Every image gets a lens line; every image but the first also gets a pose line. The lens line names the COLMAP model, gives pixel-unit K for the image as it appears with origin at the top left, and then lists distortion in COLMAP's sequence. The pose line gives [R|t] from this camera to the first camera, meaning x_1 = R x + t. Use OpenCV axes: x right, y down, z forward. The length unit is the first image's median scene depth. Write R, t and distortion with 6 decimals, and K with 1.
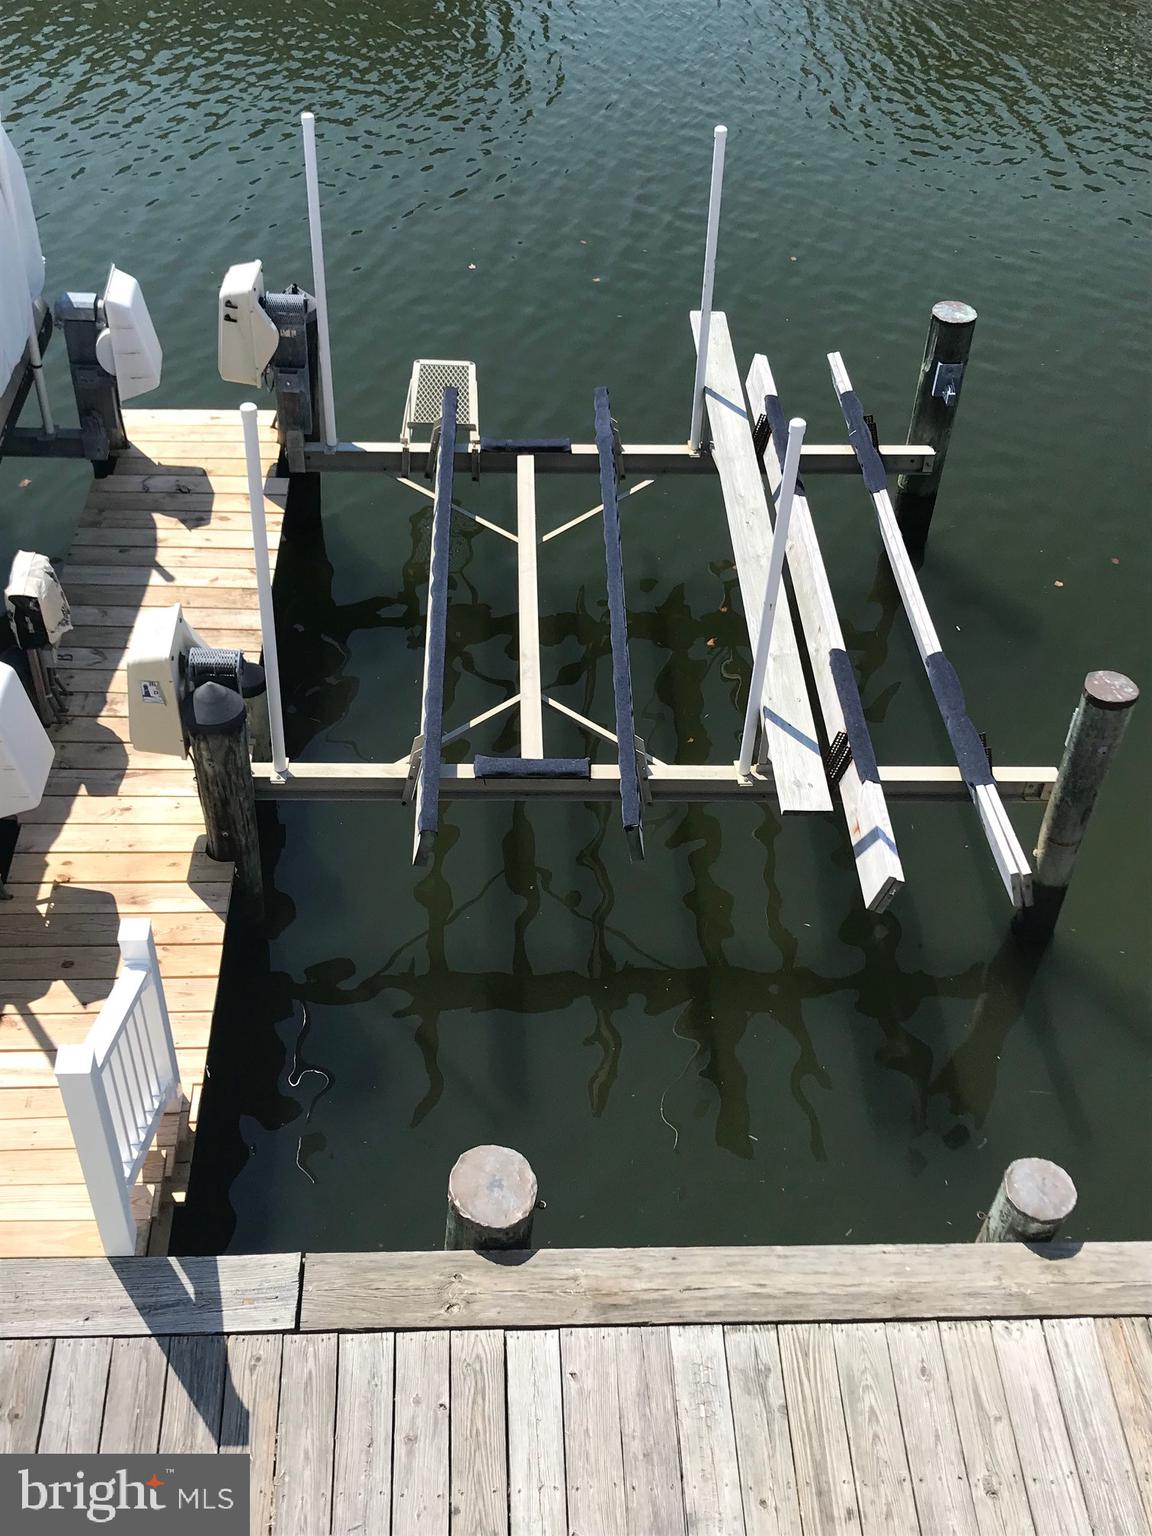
lens RADIAL K [[1652.5, 0, 576.0], [0, 1652.5, 768.0], [0, 0, 1]] dist [-0.000631, -0.010091]
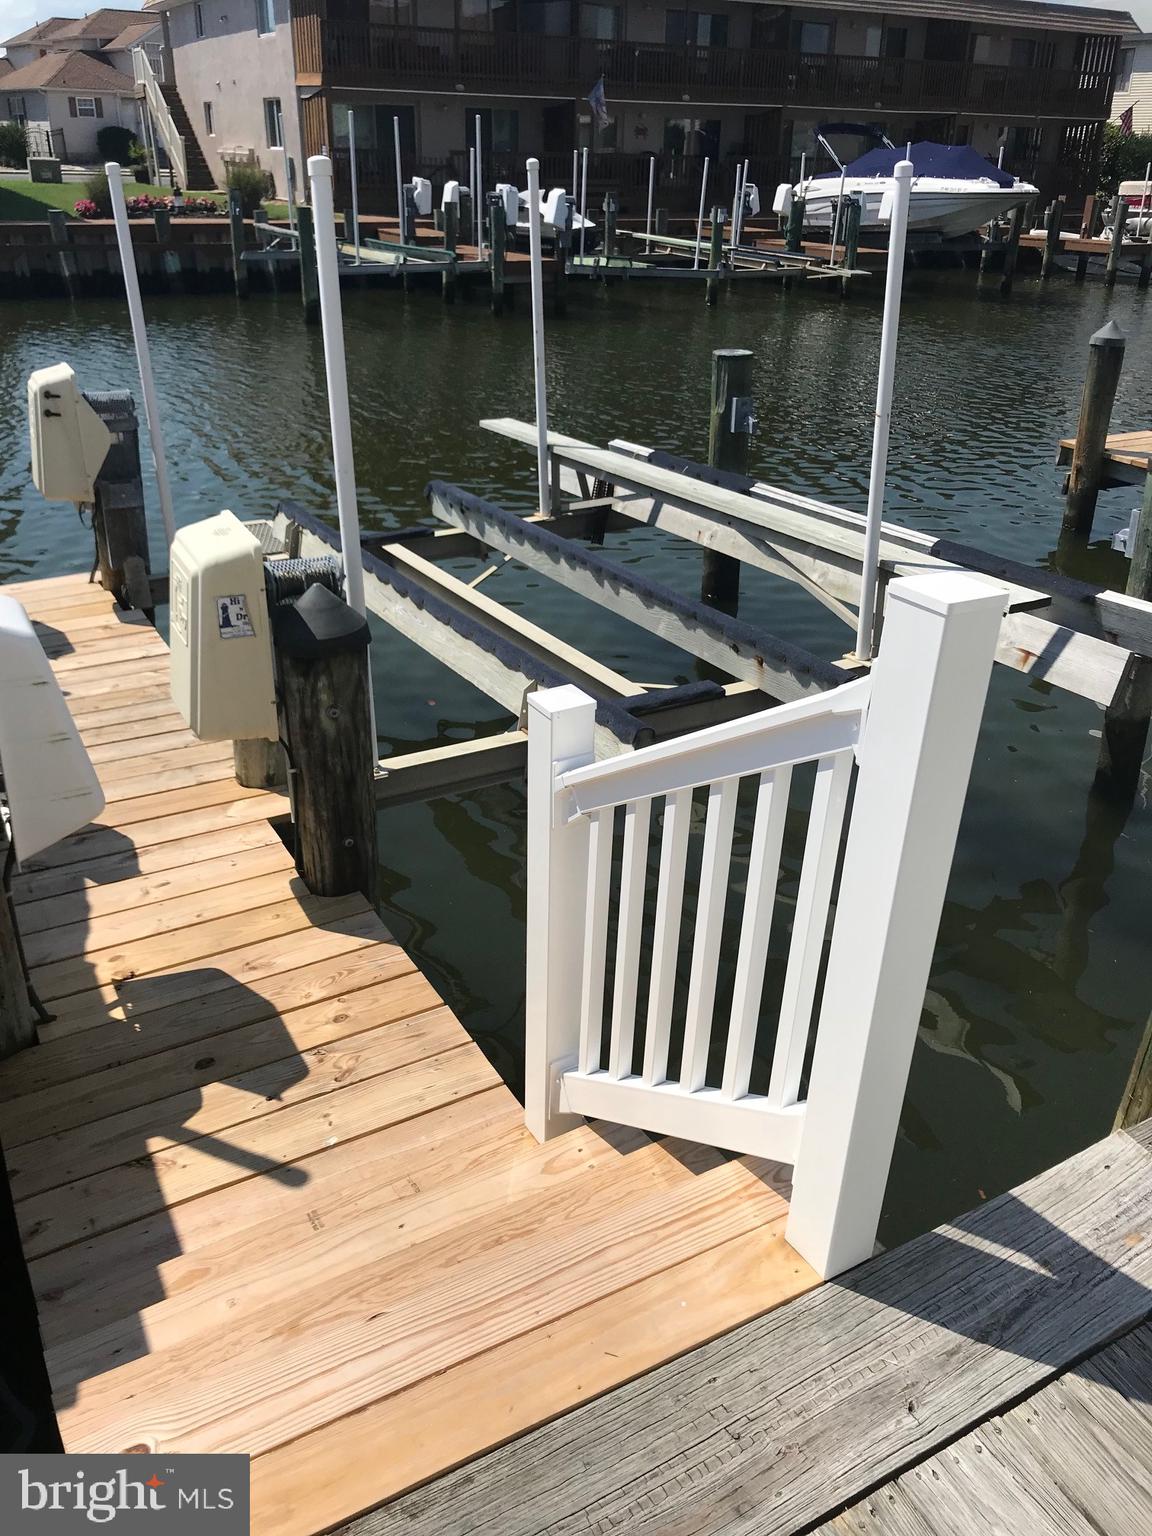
lens RADIAL K [[1256.3, 0, 576.0], [0, 1256.3, 768.0], [0, 0, 1]] dist [0.001912, 0.002176]
pose [[0.885447, -0.234736, 0.401102, -0.338792], [0.345532, 0.909683, -0.230401, 0.168755], [-0.310792, 0.342602, 0.886584, 0.504572]]
